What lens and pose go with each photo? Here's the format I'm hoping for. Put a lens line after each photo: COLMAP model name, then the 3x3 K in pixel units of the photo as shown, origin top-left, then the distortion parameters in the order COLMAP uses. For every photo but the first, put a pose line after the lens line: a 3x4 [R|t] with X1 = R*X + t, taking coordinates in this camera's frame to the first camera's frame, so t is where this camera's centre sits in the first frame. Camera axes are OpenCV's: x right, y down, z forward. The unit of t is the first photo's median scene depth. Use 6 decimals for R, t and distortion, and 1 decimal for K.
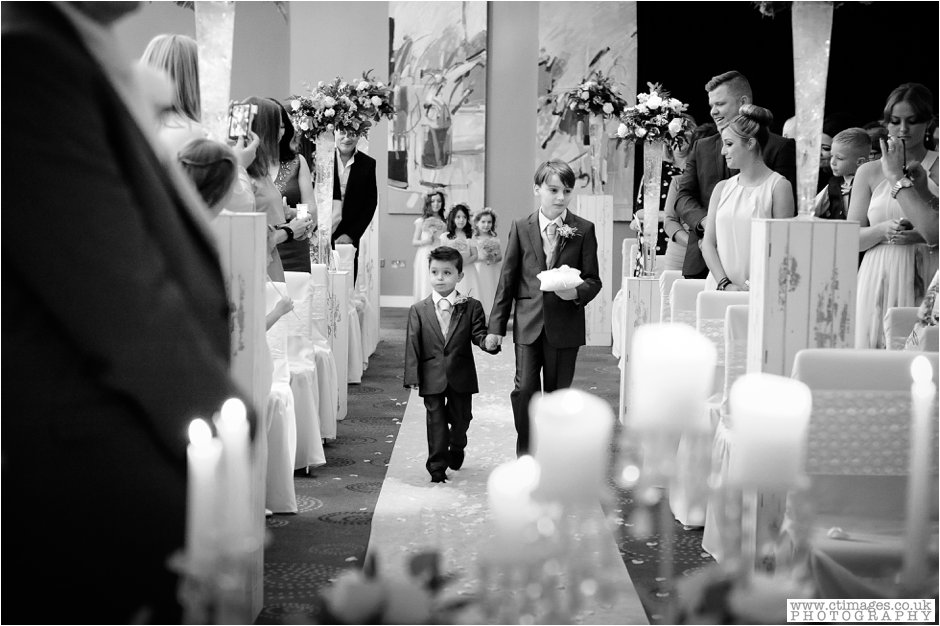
lens RADIAL K [[1883.3, 0, 470.0], [0, 1883.3, 313.0], [0, 0, 1]] dist [0.038040, 0.334635]
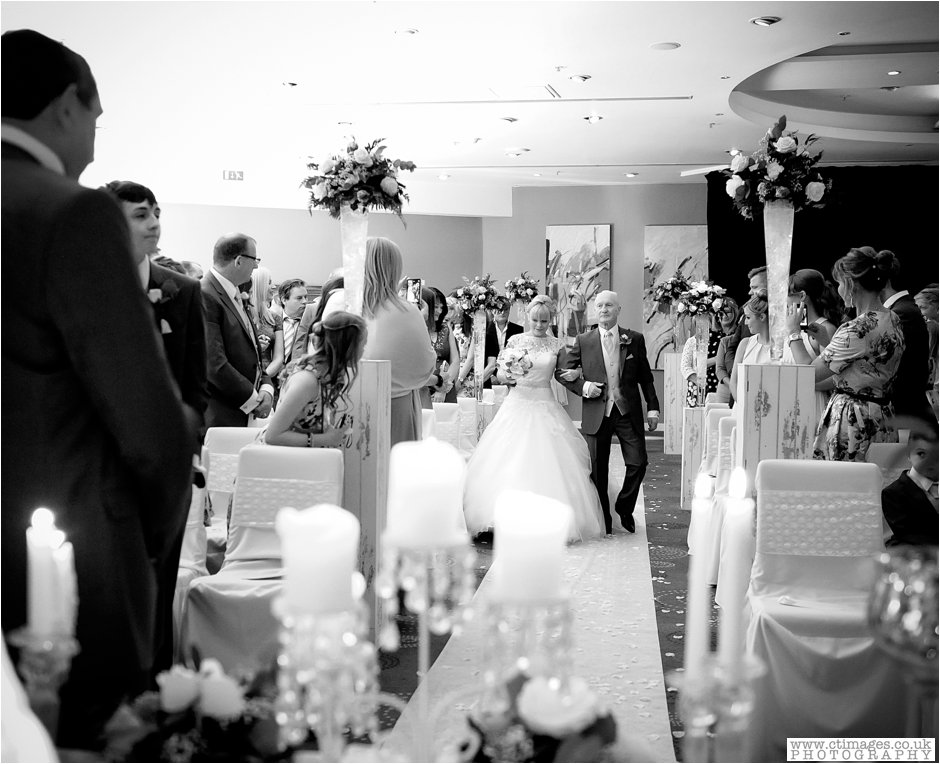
lens RADIAL K [[1200.6, 0, 450.4], [0, 1200.6, 360.7], [0, 0, 1]] dist [0.007631, 0.009503]
pose [[0.990216, -0.001859, -0.139530, 0.033790], [-0.006363, 0.998269, -0.058461, 0.000180], [0.139397, 0.058777, 0.988491, 0.054795]]
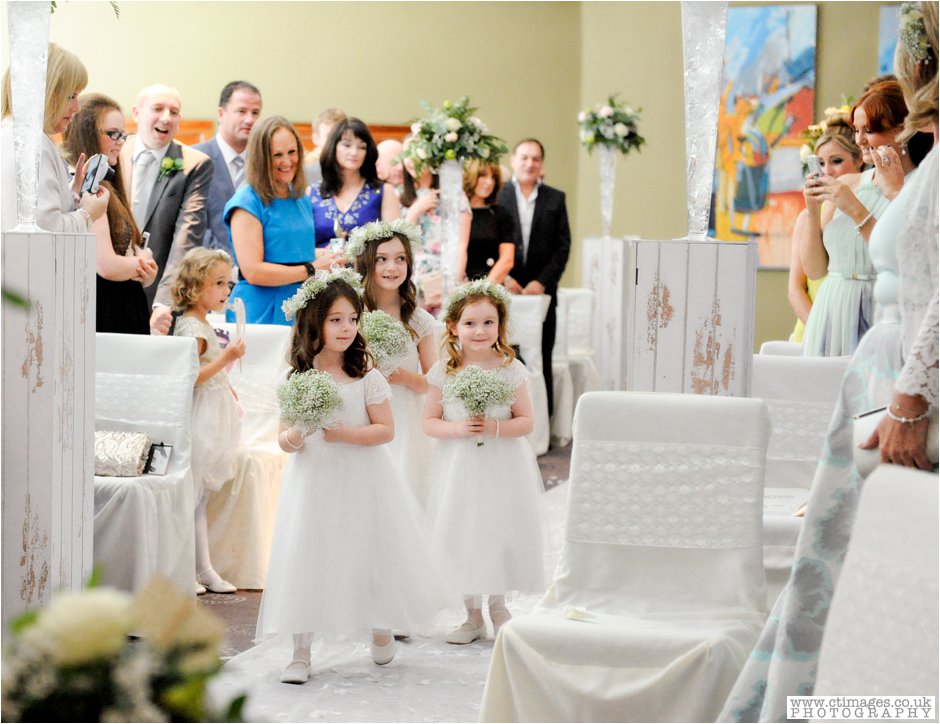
lens RADIAL K [[2215.4, 0, 325.9], [0, 2215.4, 362.2], [0, 0, 1]] dist [0.092651, -0.149067]
pose [[0.961622, 0.016520, -0.273880, 0.148028], [-0.020650, 0.999712, -0.012202, 0.009273], [0.273599, 0.017389, 0.961687, 0.018203]]
